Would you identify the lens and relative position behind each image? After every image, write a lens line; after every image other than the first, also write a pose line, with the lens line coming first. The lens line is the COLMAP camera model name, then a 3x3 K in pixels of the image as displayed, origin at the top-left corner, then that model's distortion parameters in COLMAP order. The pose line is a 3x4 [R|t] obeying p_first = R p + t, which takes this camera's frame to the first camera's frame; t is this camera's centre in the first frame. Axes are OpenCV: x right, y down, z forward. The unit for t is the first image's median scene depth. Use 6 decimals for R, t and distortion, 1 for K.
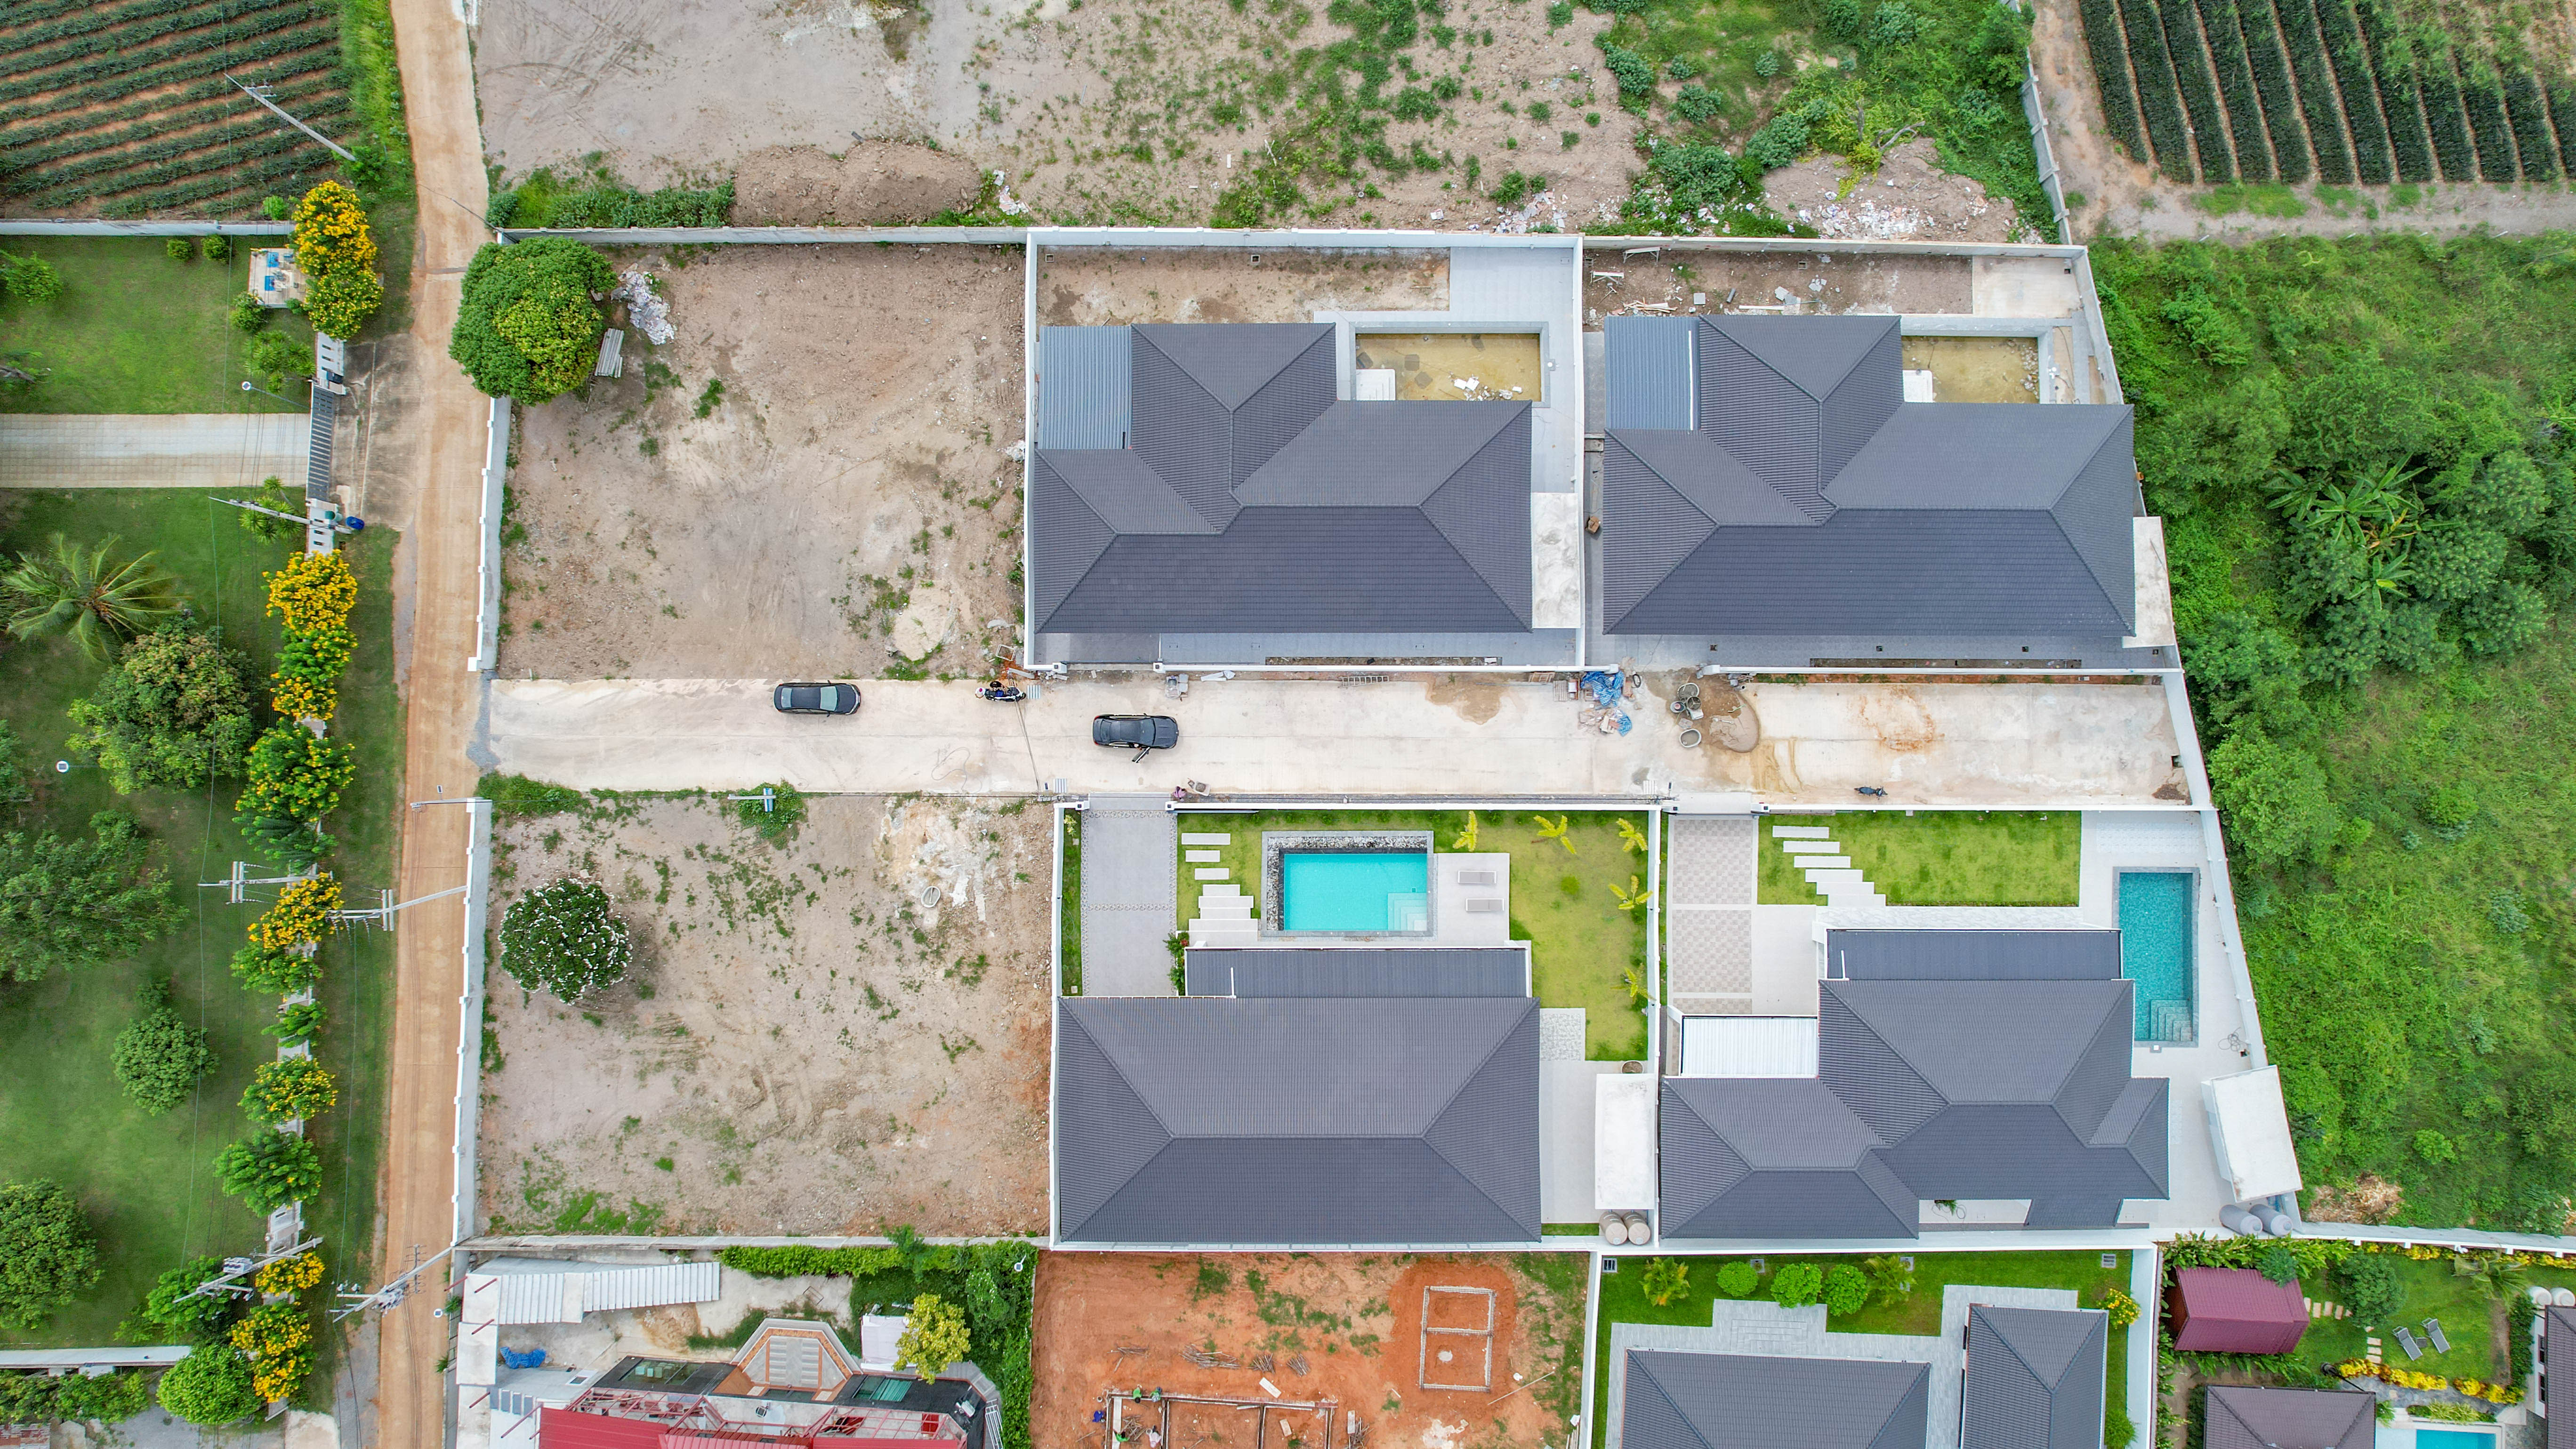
lens RADIAL K [[1655.3, 0, 1313.7], [0, 1655.3, 719.7], [0, 0, 1]] dist [-0.047694, 0.001975]
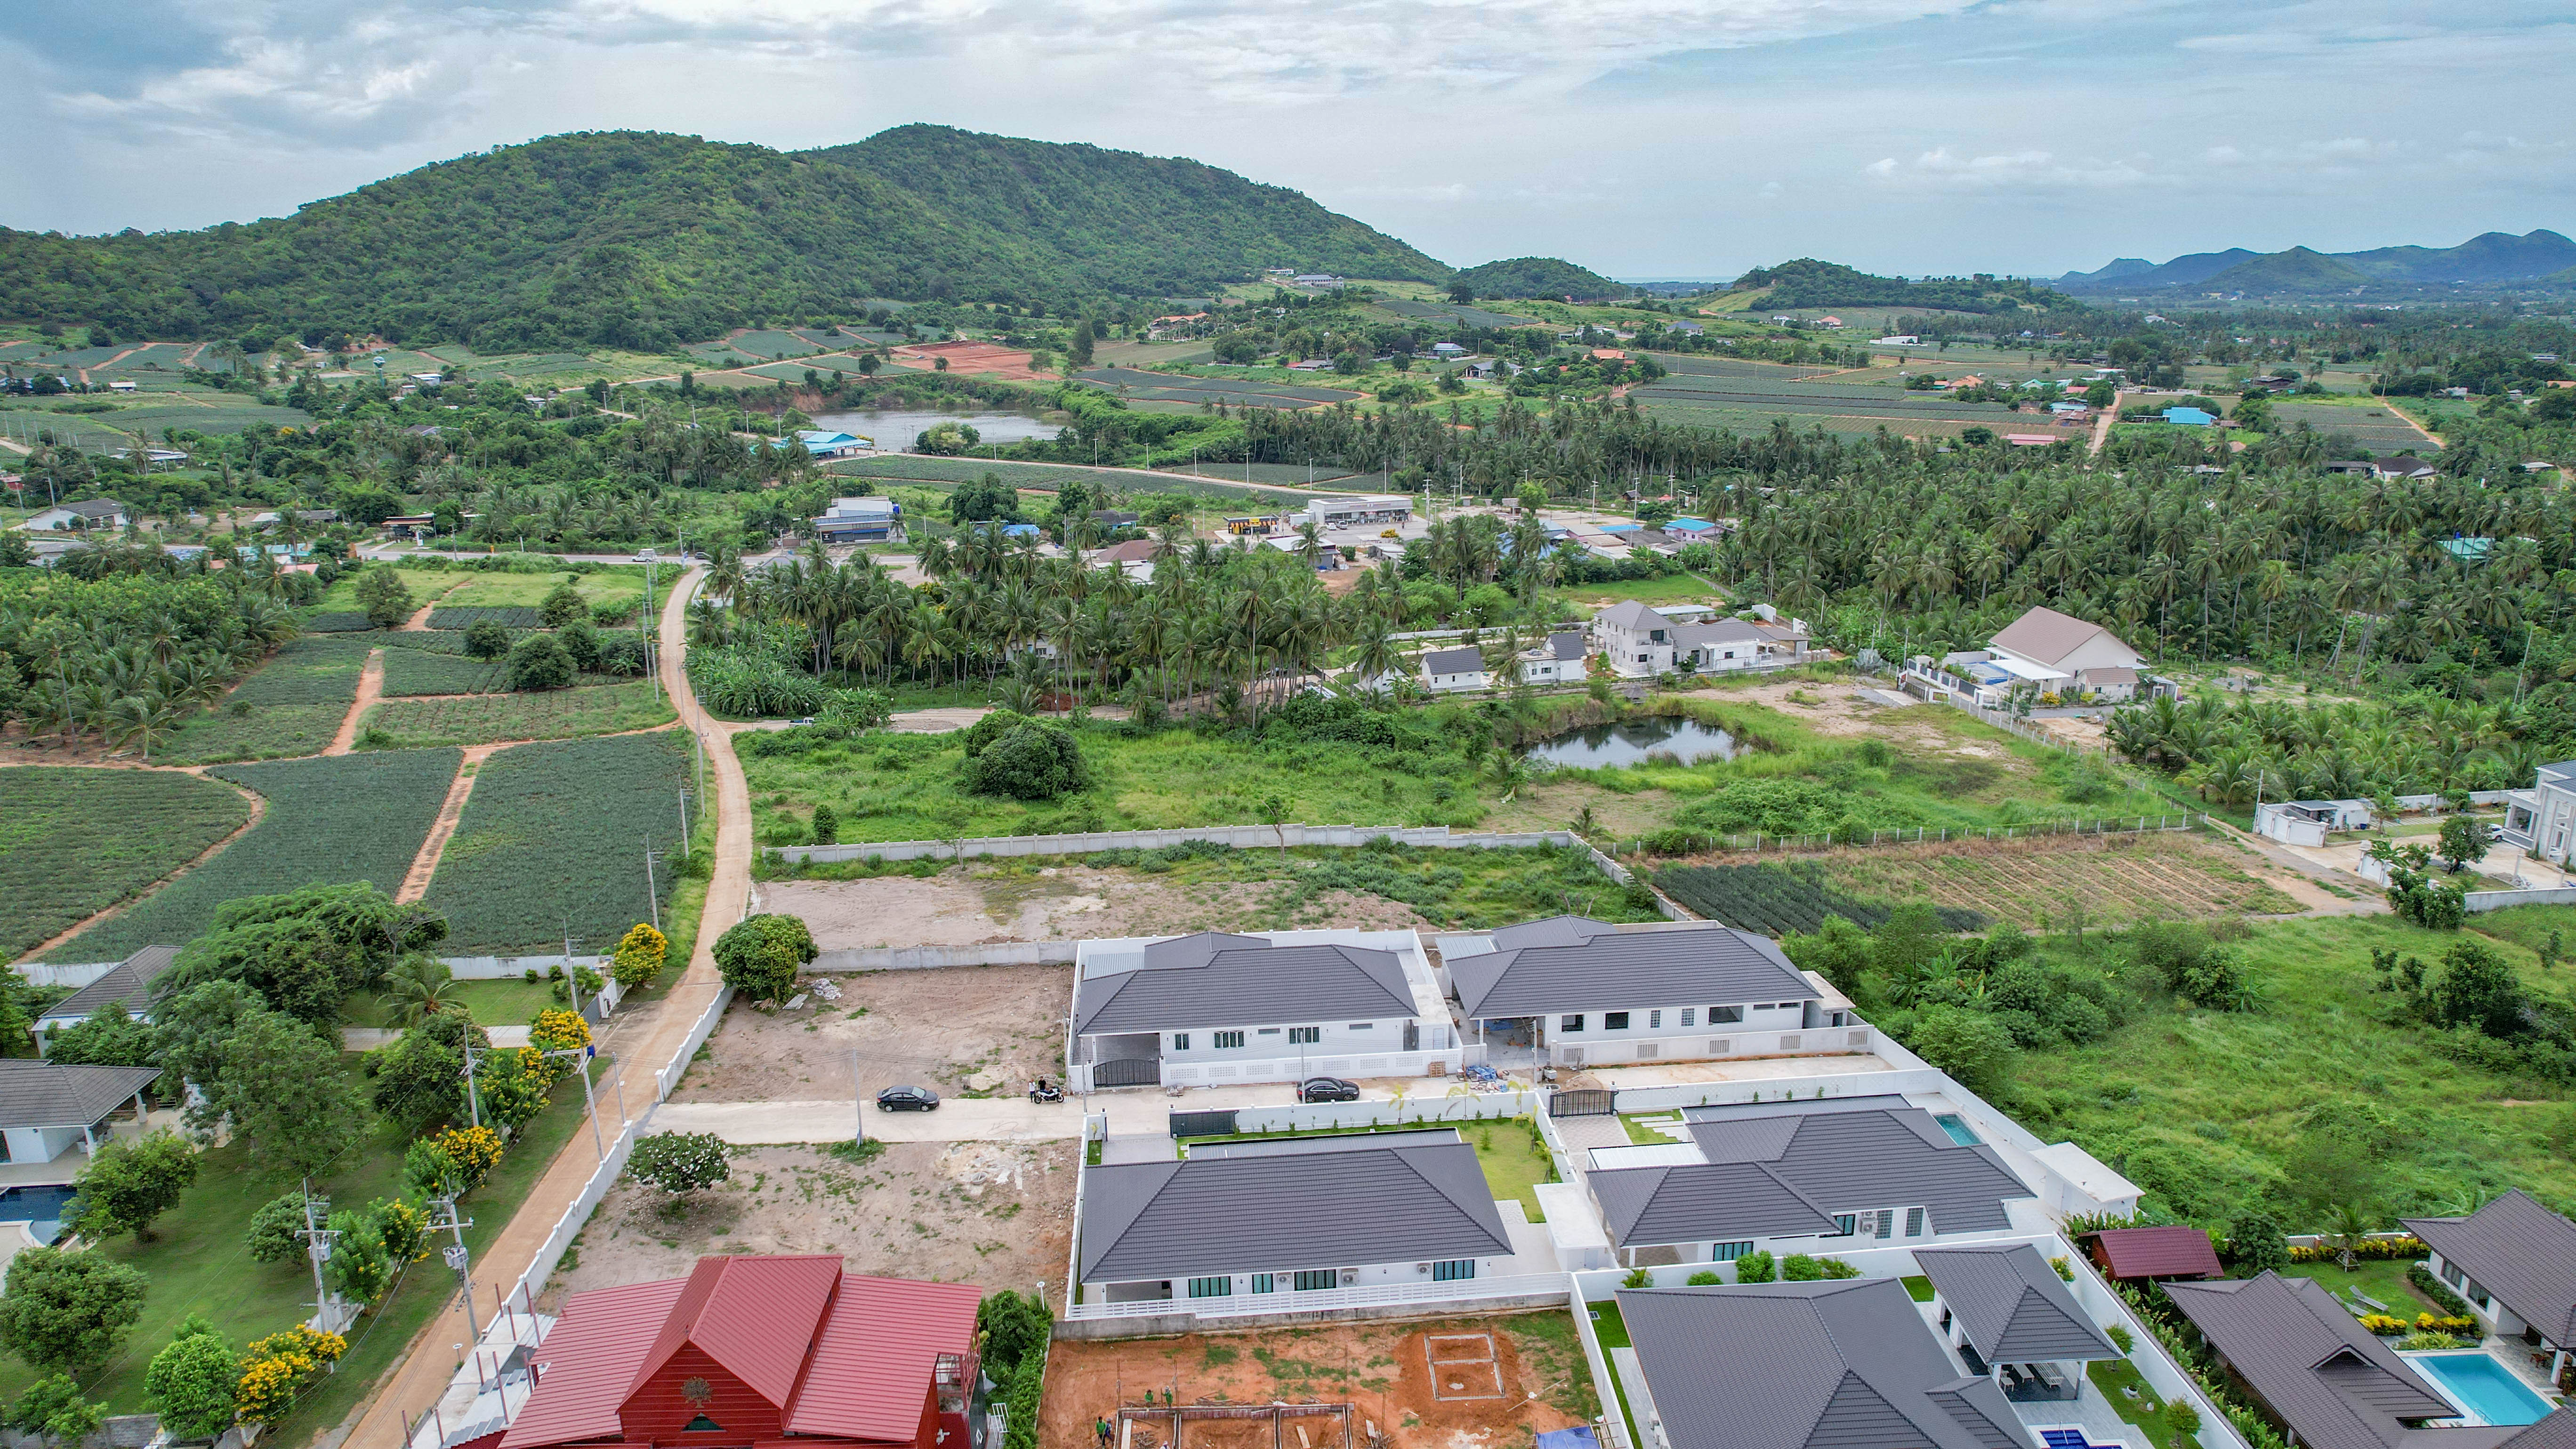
lens RADIAL K [[1639.3, 0, 1300.6], [0, 1639.3, 743.1], [0, 0, 1]] dist [-0.083750, 0.086877]
pose [[0.995844, -0.020199, 0.088811, -0.093236], [0.090844, 0.290300, -0.952614, 1.190893], [-0.006540, 0.956722, 0.290928, 0.331399]]
